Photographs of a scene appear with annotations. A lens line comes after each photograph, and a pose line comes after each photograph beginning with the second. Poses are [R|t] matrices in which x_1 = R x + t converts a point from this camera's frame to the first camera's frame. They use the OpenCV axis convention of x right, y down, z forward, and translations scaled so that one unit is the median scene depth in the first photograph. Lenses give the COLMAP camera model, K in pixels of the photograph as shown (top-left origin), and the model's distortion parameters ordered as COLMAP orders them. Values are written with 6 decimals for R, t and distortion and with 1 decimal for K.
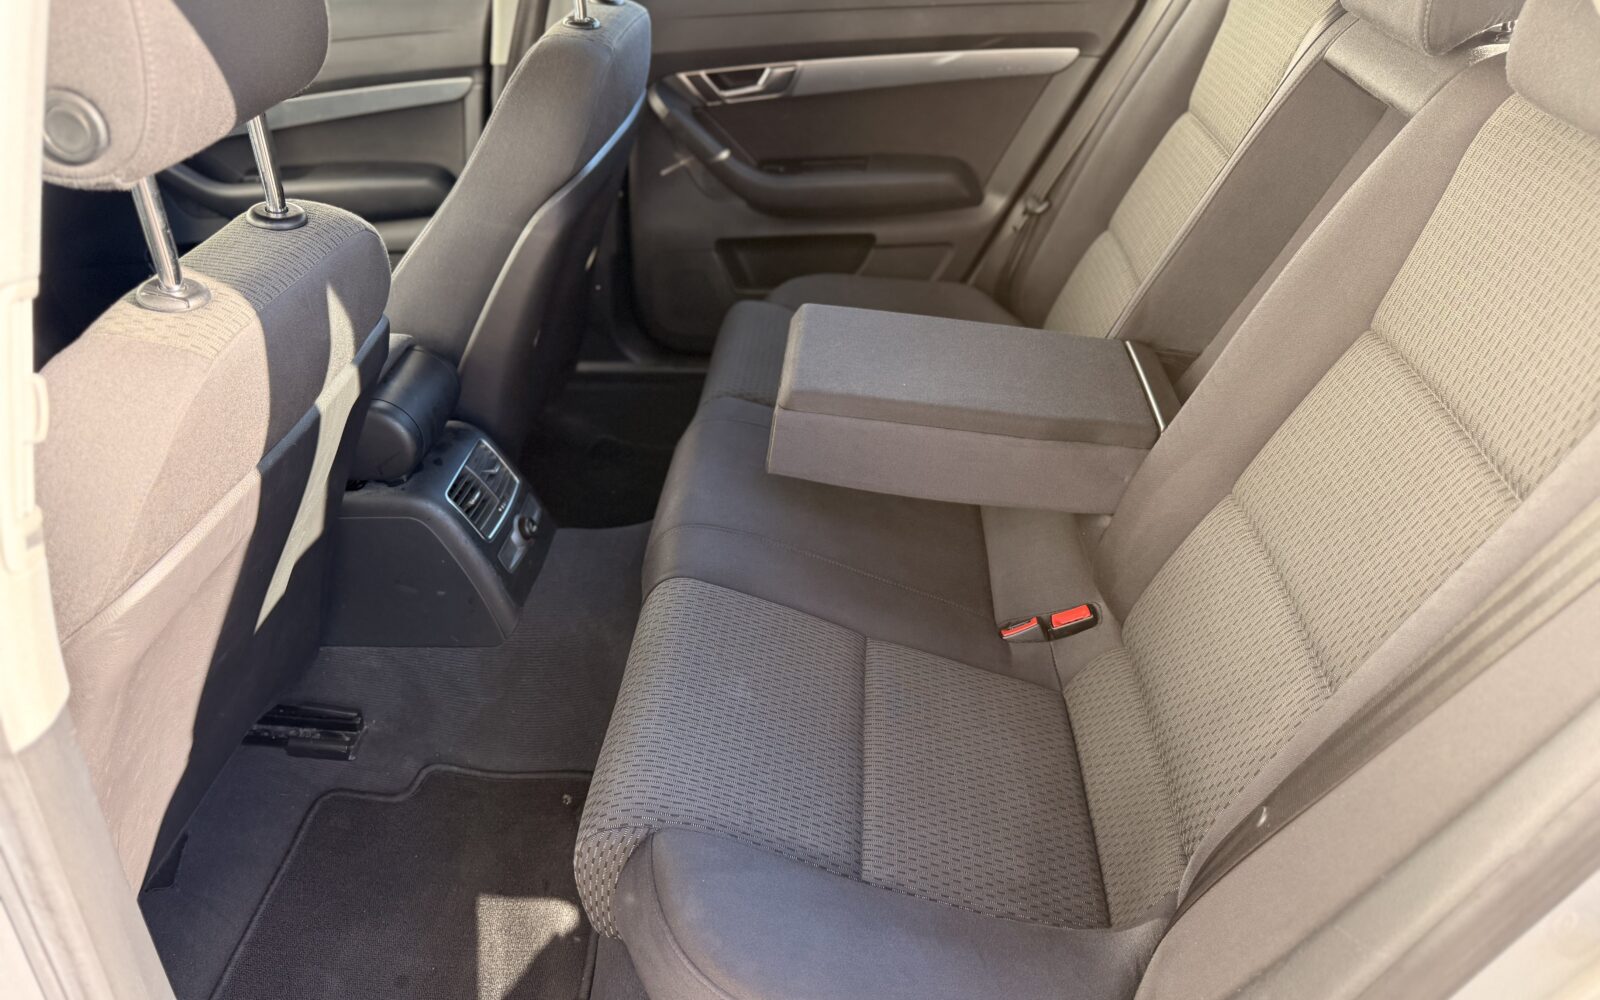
lens RADIAL K [[1149.4, 0, 790.7], [0, 1149.4, 503.0], [0, 0, 1]] dist [0.086427, -0.108370]
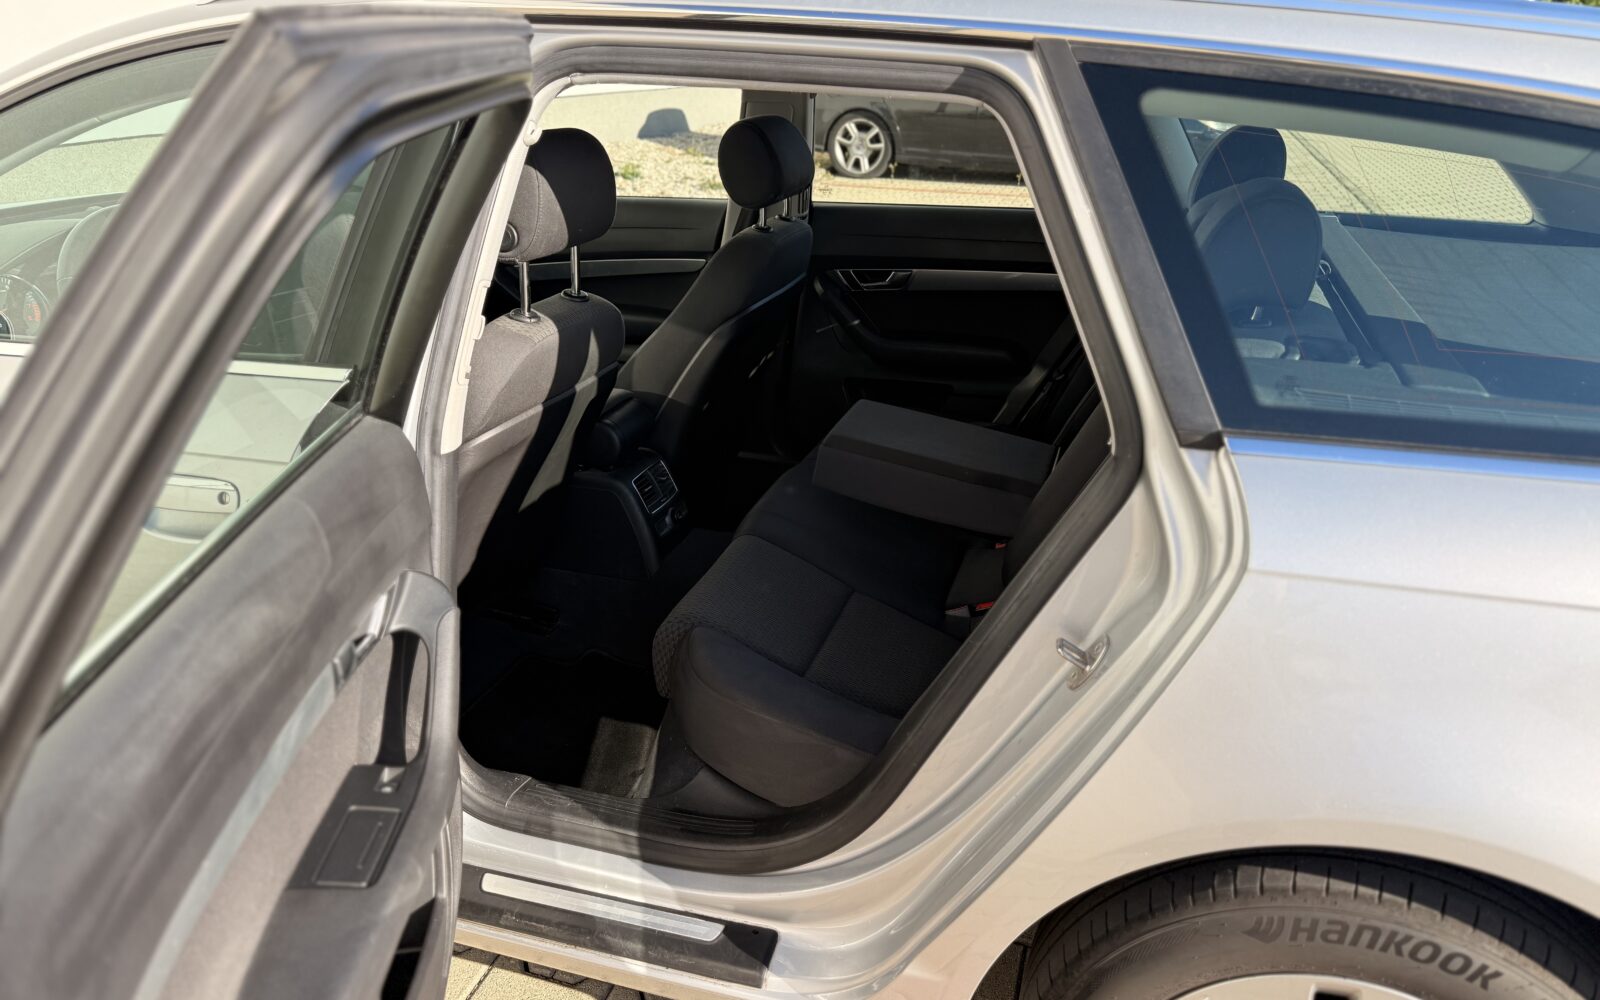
lens RADIAL K [[1149.4, 0, 790.7], [0, 1149.4, 503.0], [0, 0, 1]] dist [0.086427, -0.108370]
pose [[0.969647, 0.137416, -0.202242, 0.305998], [-0.172066, 0.971150, -0.165107, 0.296804], [0.173719, 0.194894, 0.965317, -0.649902]]
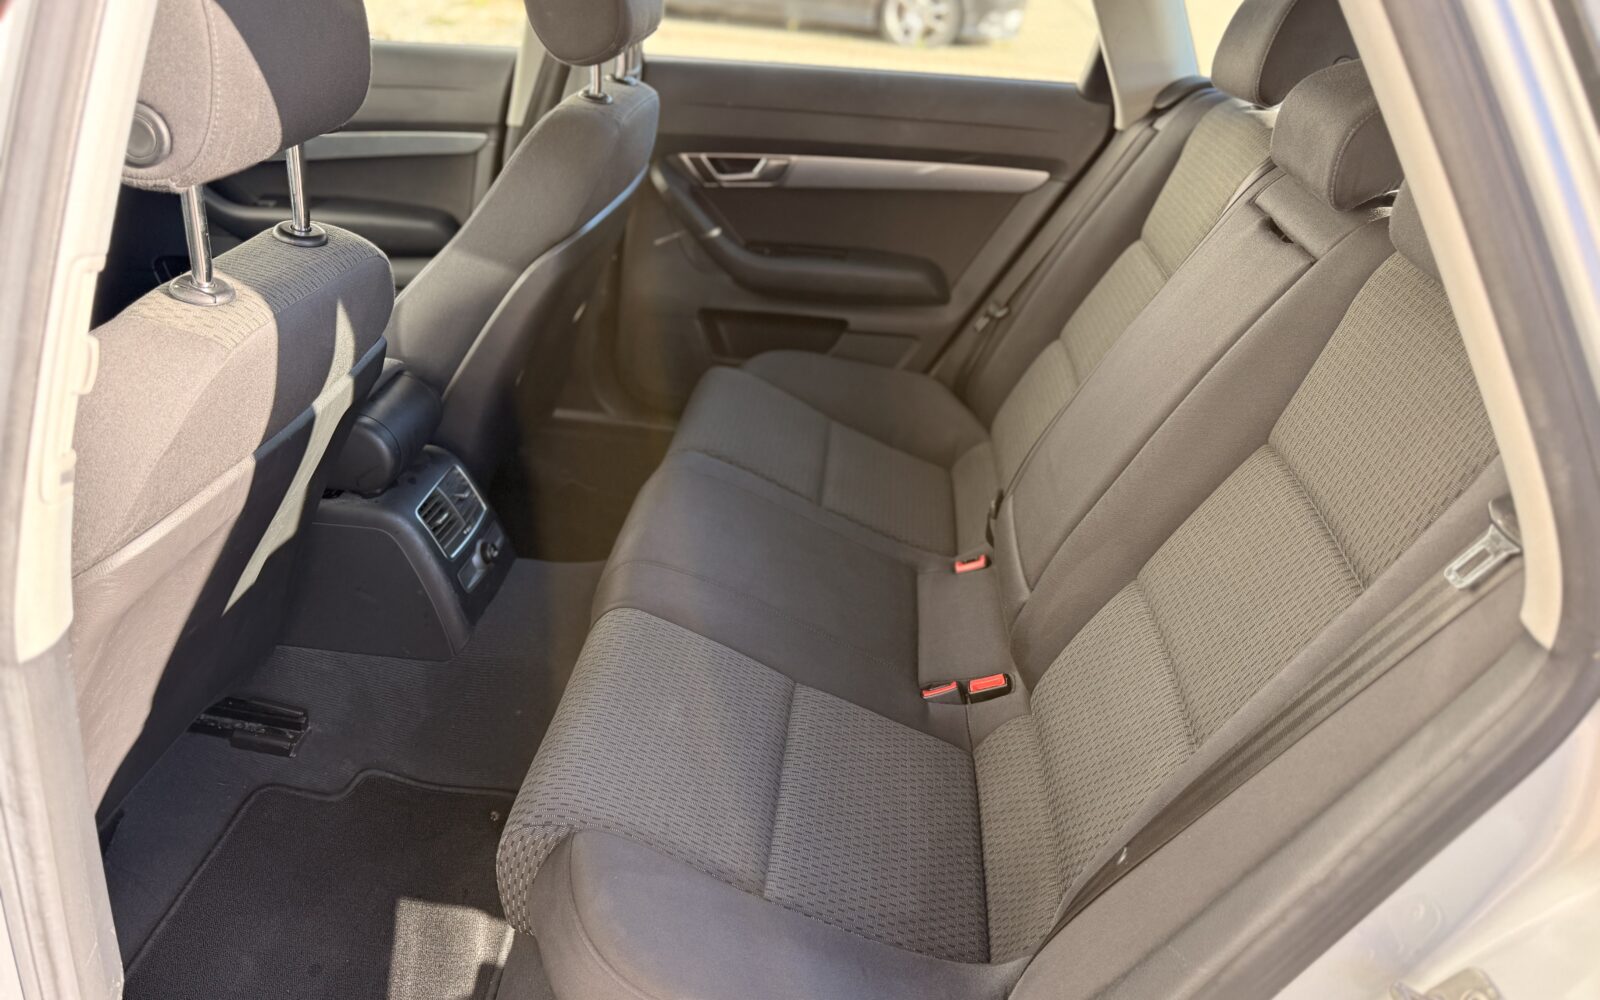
lens RADIAL K [[1149.4, 0, 790.7], [0, 1149.4, 503.0], [0, 0, 1]] dist [0.086427, -0.108370]
pose [[0.994171, 0.104350, 0.027104, 0.015775], [-0.102114, 0.992032, -0.073788, 0.032574], [-0.034587, 0.070590, 0.996906, -0.081204]]
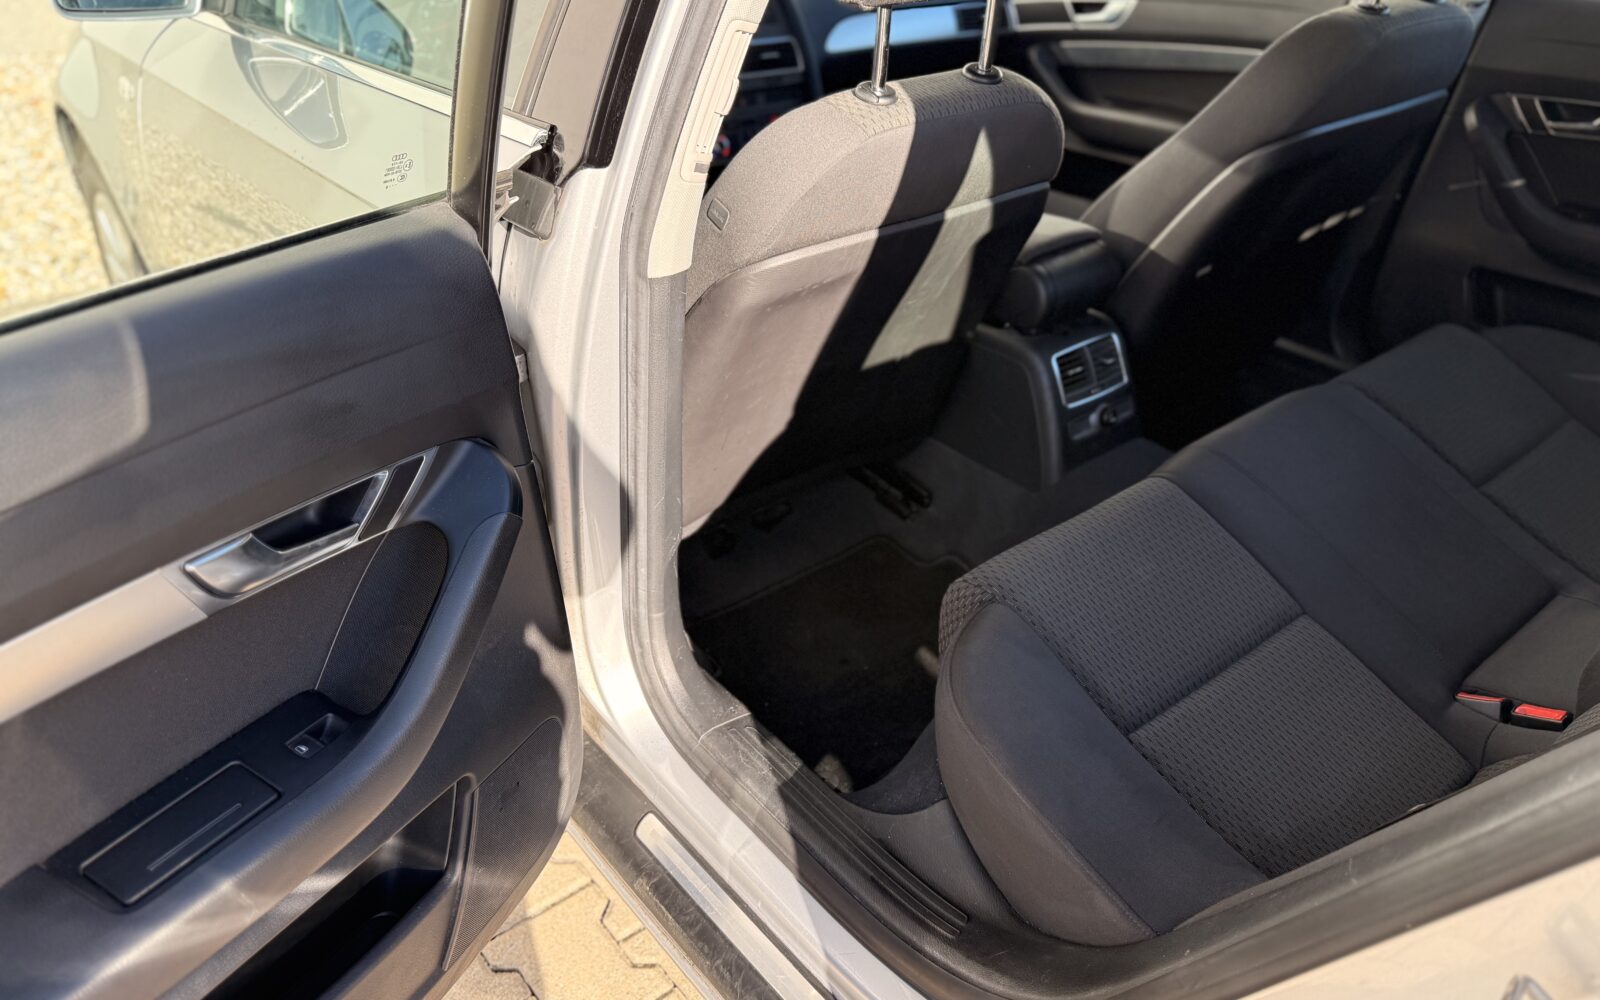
lens RADIAL K [[1149.4, 0, 790.7], [0, 1149.4, 503.0], [0, 0, 1]] dist [0.086427, -0.108370]
pose [[0.678089, 0.433199, -0.593746, 0.346639], [-0.435300, 0.887621, 0.150476, 0.076799], [0.592207, 0.156422, 0.790457, -0.118051]]
